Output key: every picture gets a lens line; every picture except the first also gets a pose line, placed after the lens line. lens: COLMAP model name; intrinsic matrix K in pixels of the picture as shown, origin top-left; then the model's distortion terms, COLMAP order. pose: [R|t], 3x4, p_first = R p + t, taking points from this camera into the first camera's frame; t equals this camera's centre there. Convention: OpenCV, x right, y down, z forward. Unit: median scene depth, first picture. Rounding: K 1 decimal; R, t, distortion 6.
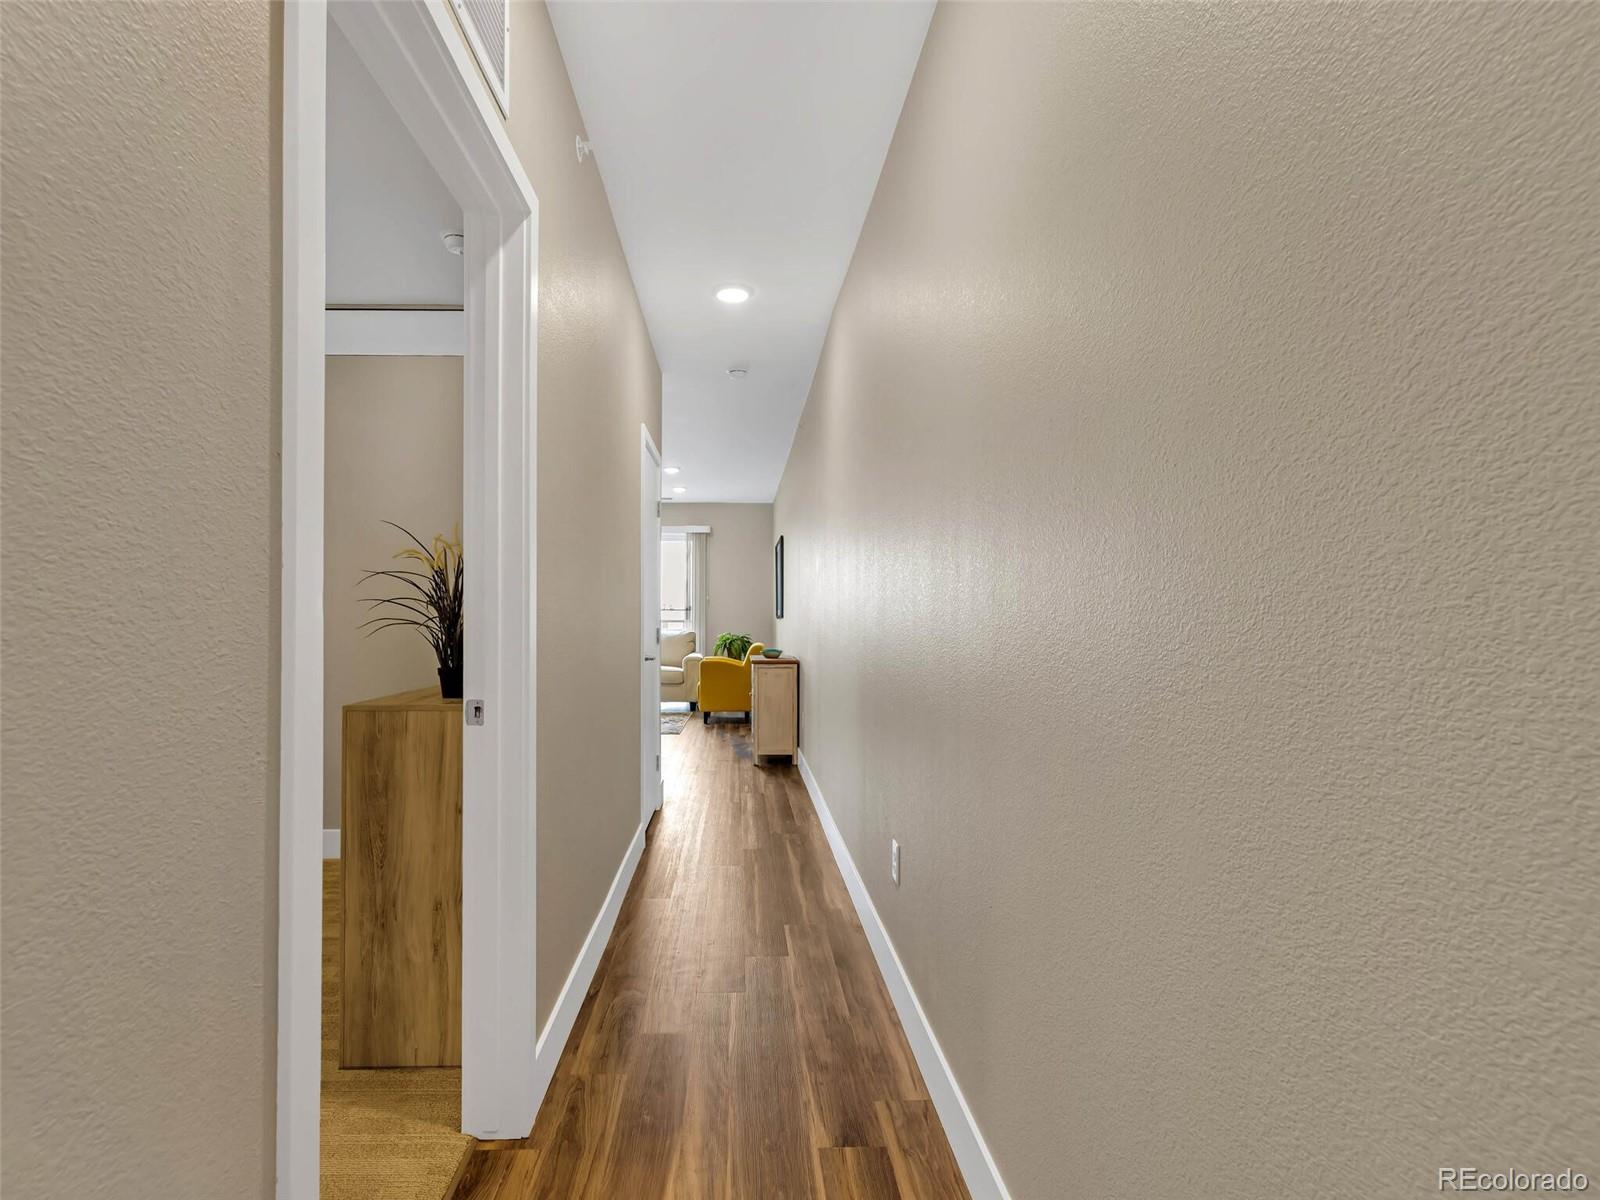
lens RADIAL K [[755.8, 0, 793.7], [0, 755.8, 603.4], [0, 0, 1]] dist [-0.005562, 0.002087]
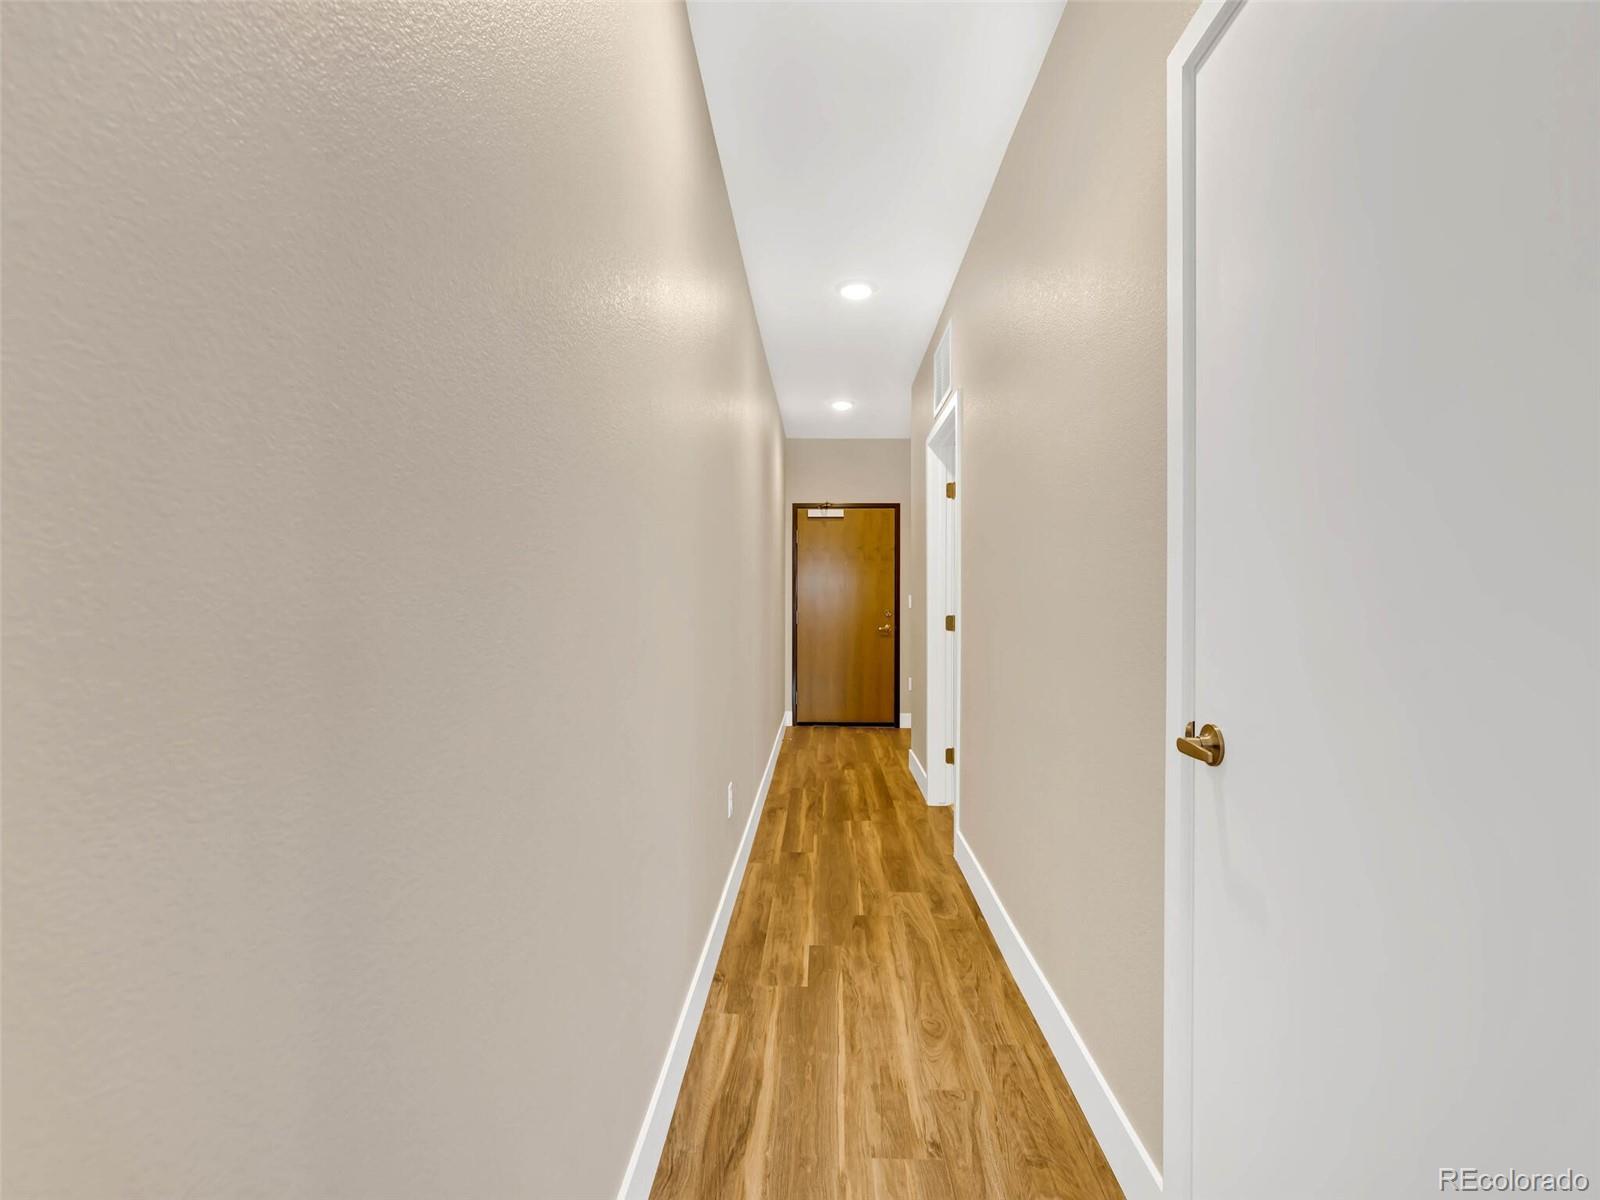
lens RADIAL K [[755.8, 0, 800.0], [0, 755.8, 599.5], [0, 0, 1]] dist [-0.005562, 0.002087]
pose [[-0.994367, -0.004906, 0.105883, -0.125977], [-0.006518, 0.999868, -0.014884, 0.036459], [-0.105796, -0.015490, -0.994267, 2.593133]]
